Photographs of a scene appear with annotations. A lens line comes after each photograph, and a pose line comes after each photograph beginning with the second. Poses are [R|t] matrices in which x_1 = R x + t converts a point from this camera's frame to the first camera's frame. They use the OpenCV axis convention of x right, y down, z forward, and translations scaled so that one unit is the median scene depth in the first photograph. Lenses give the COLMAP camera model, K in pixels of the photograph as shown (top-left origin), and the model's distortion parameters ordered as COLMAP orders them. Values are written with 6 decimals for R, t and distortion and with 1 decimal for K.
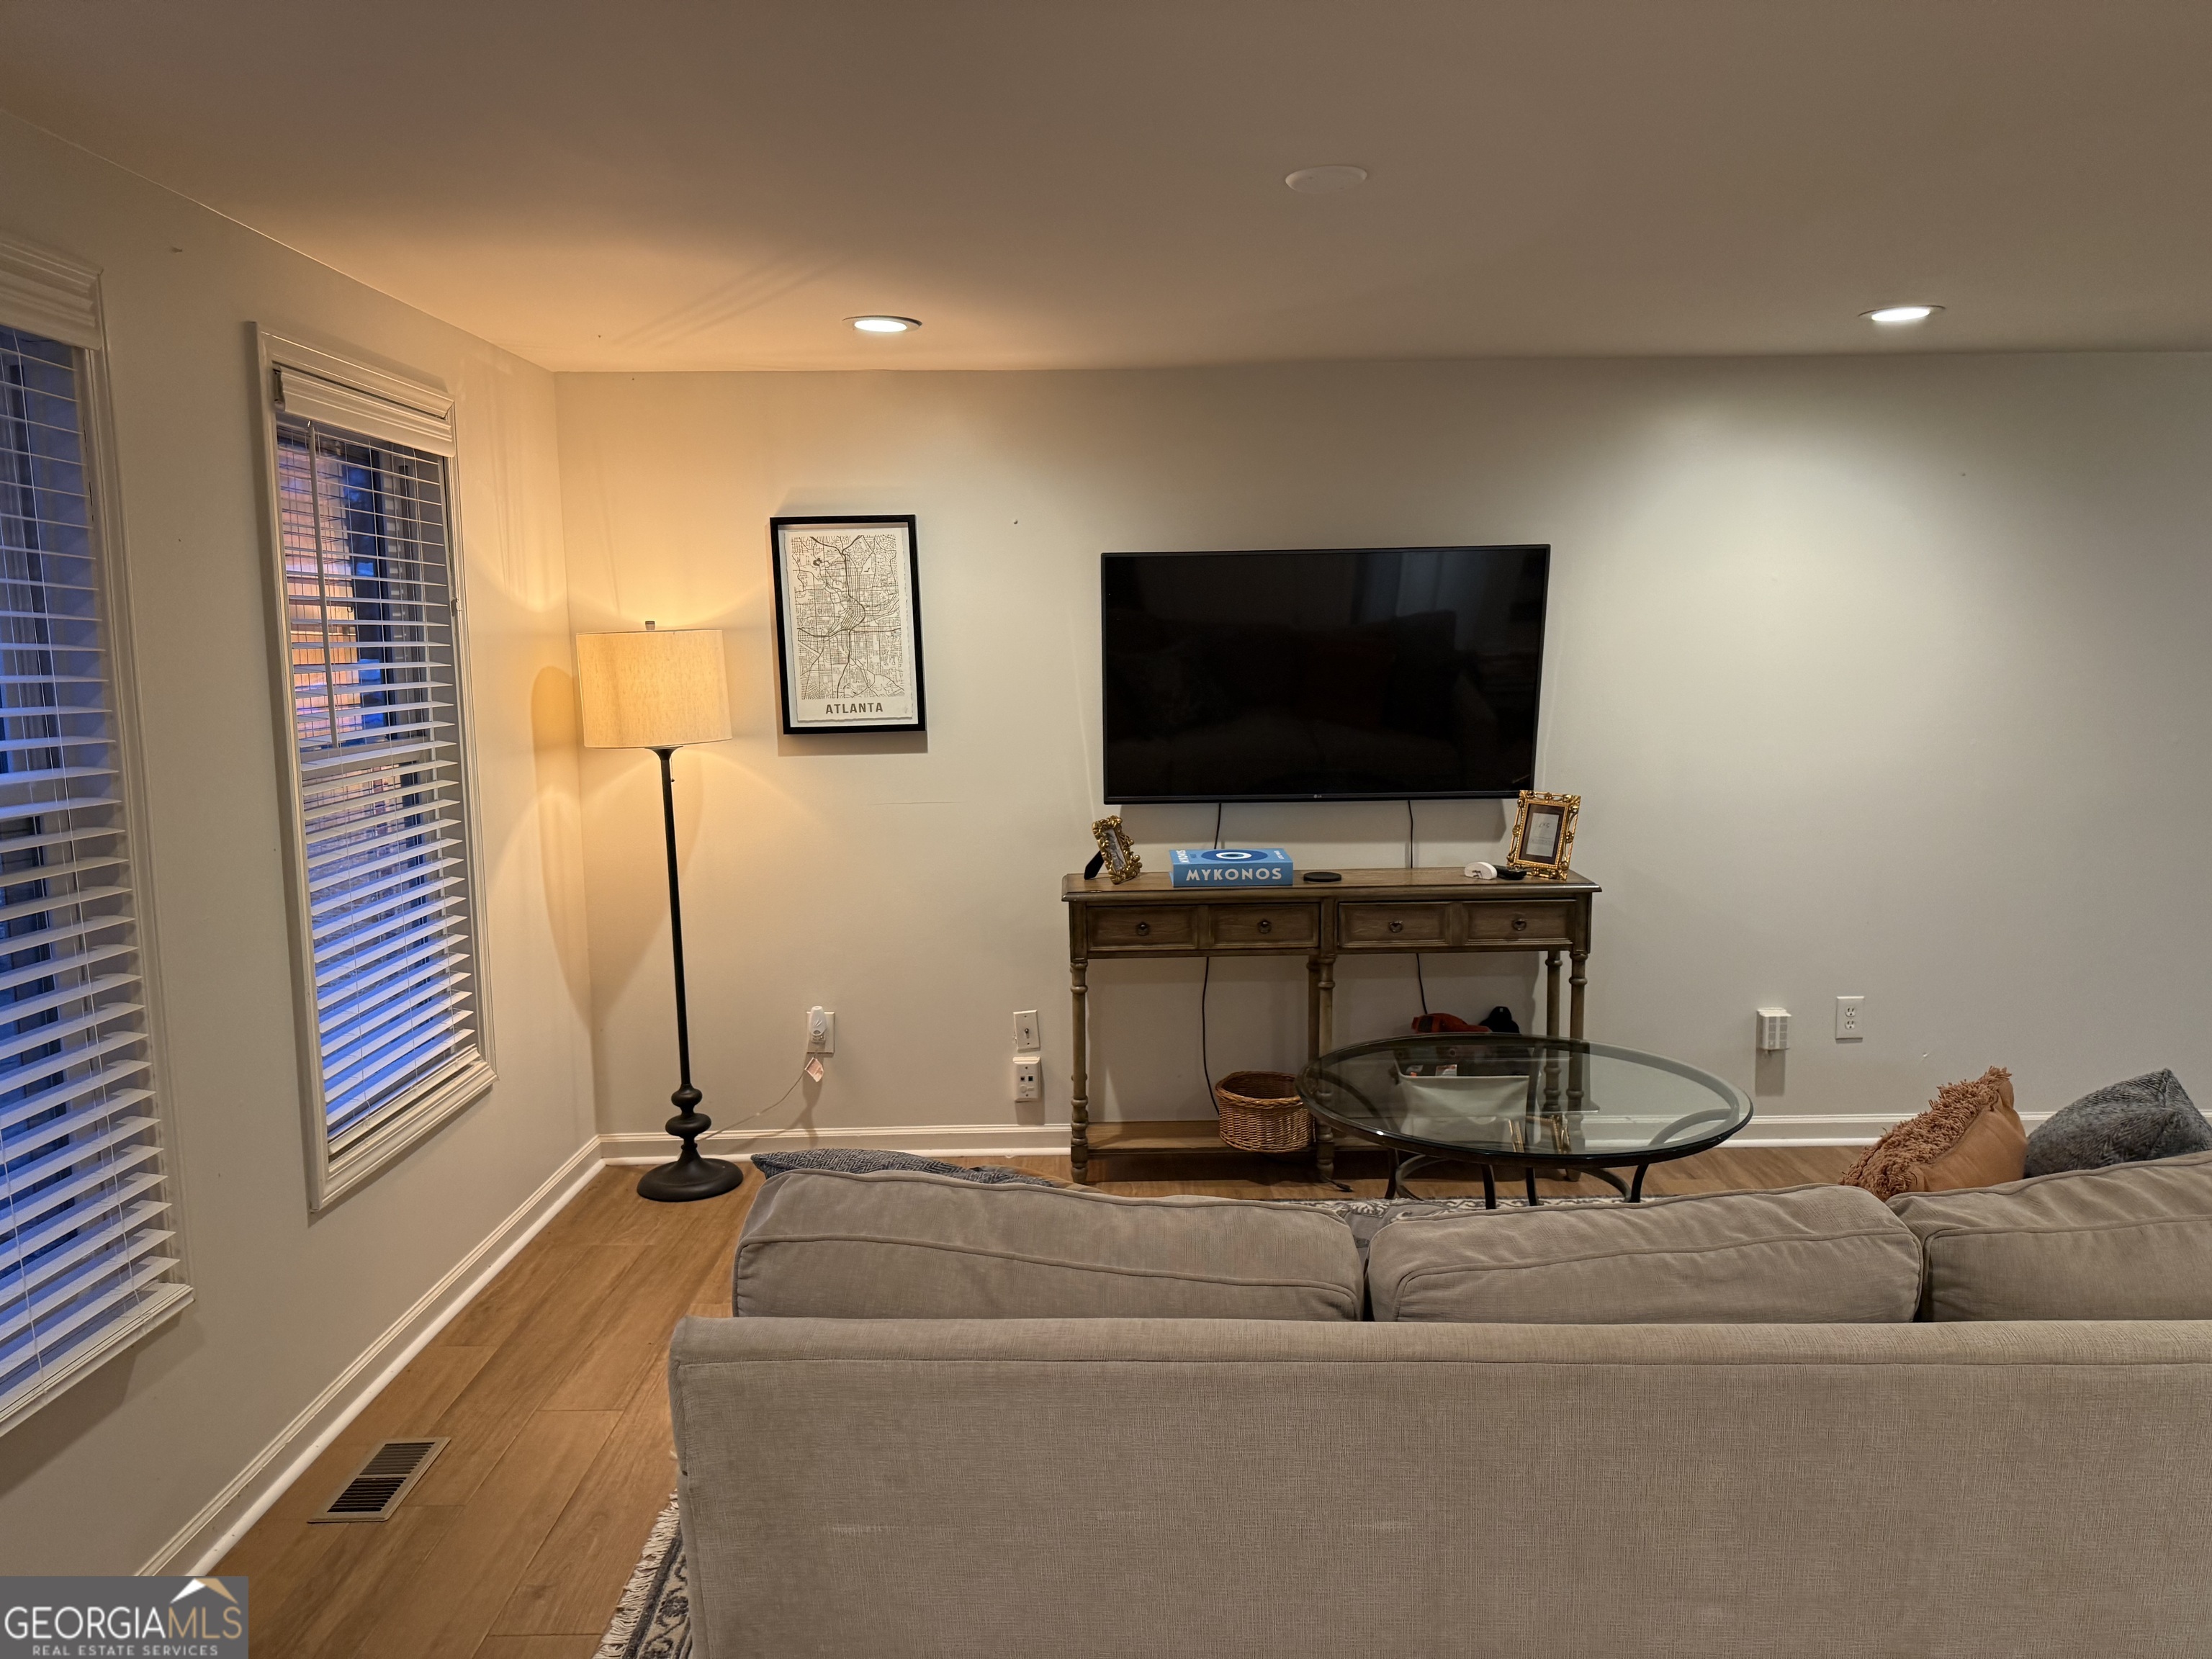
lens RADIAL K [[1545.1, 0, 1047.2], [0, 1545.1, 823.6], [0, 0, 1]] dist [0.057672, -0.058297]
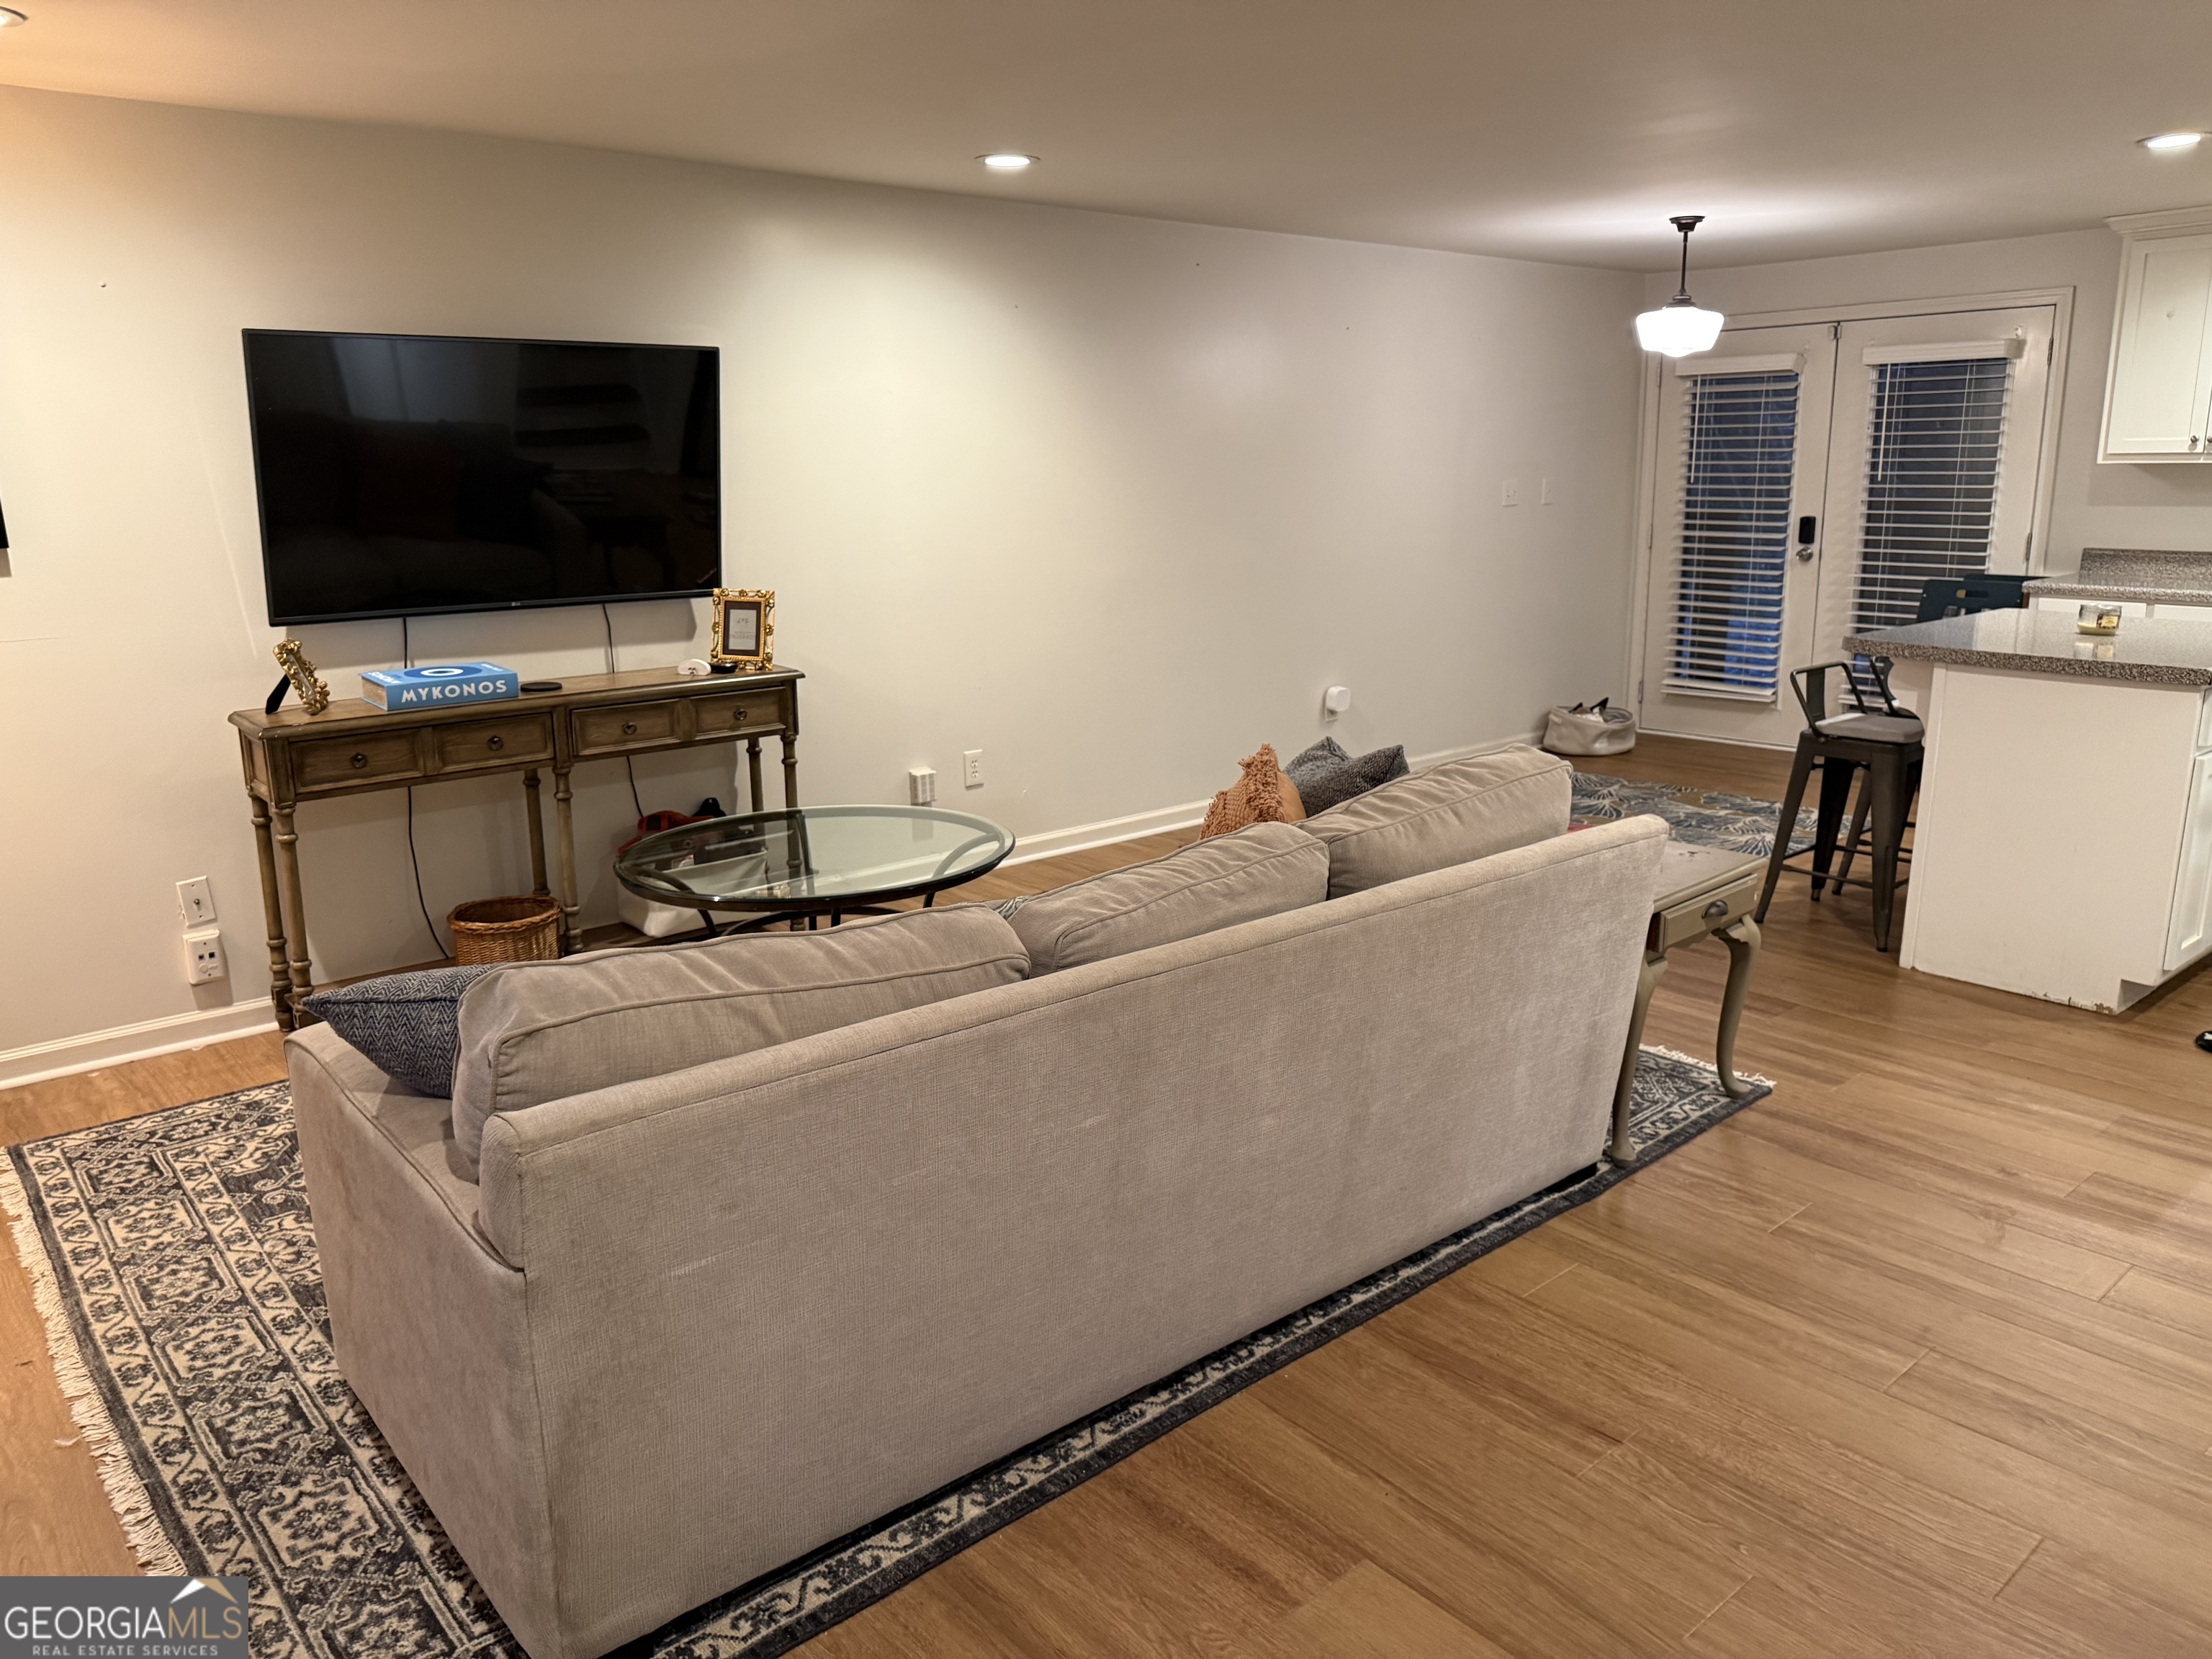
lens RADIAL K [[1545.1, 0, 1137.2], [0, 1545.1, 822.2], [0, 0, 1]] dist [0.057672, -0.058297]
pose [[0.757937, -0.146103, 0.635756, -0.177283], [0.076074, 0.987743, 0.136299, 0.013871], [-0.647877, -0.054941, 0.759761, 0.011776]]
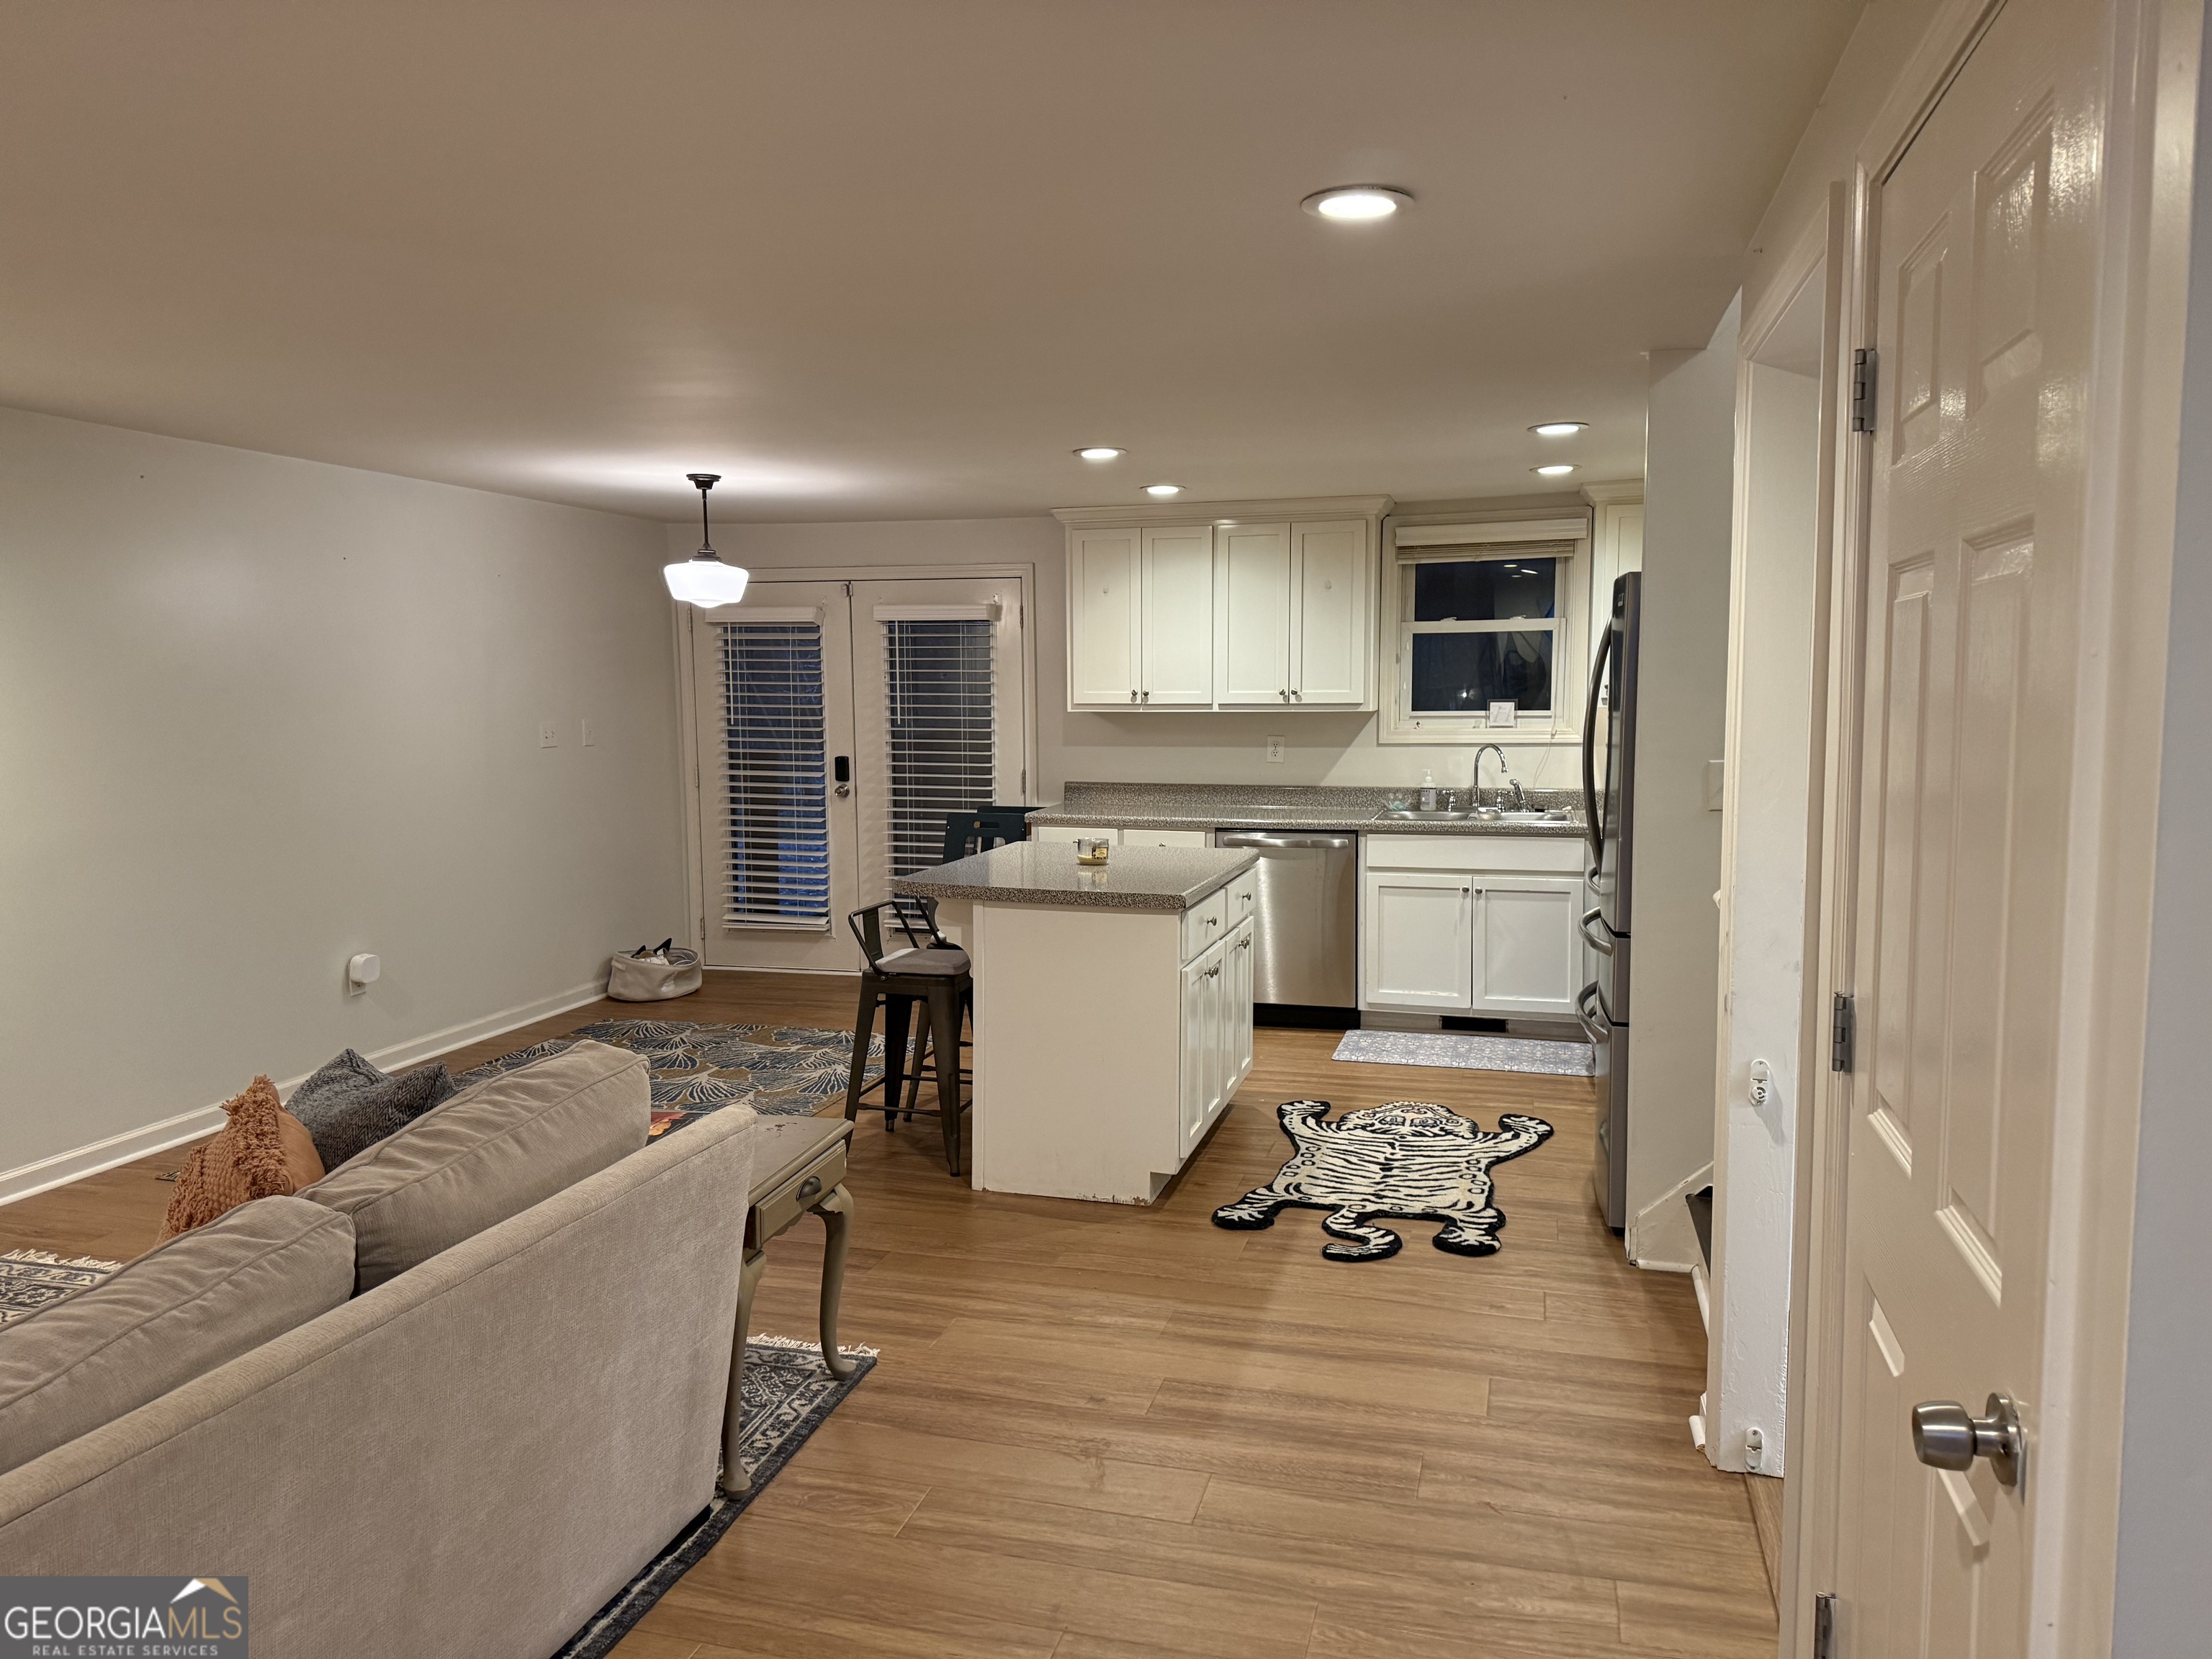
lens RADIAL K [[1545.1, 0, 1099.0], [0, 1545.1, 824.6], [0, 0, 1]] dist [0.057672, -0.058297]
pose [[0.285531, -0.079108, 0.955099, -0.130934], [0.106974, 0.992990, 0.050266, -0.006461], [-0.952381, 0.087818, 0.291992, 0.045299]]
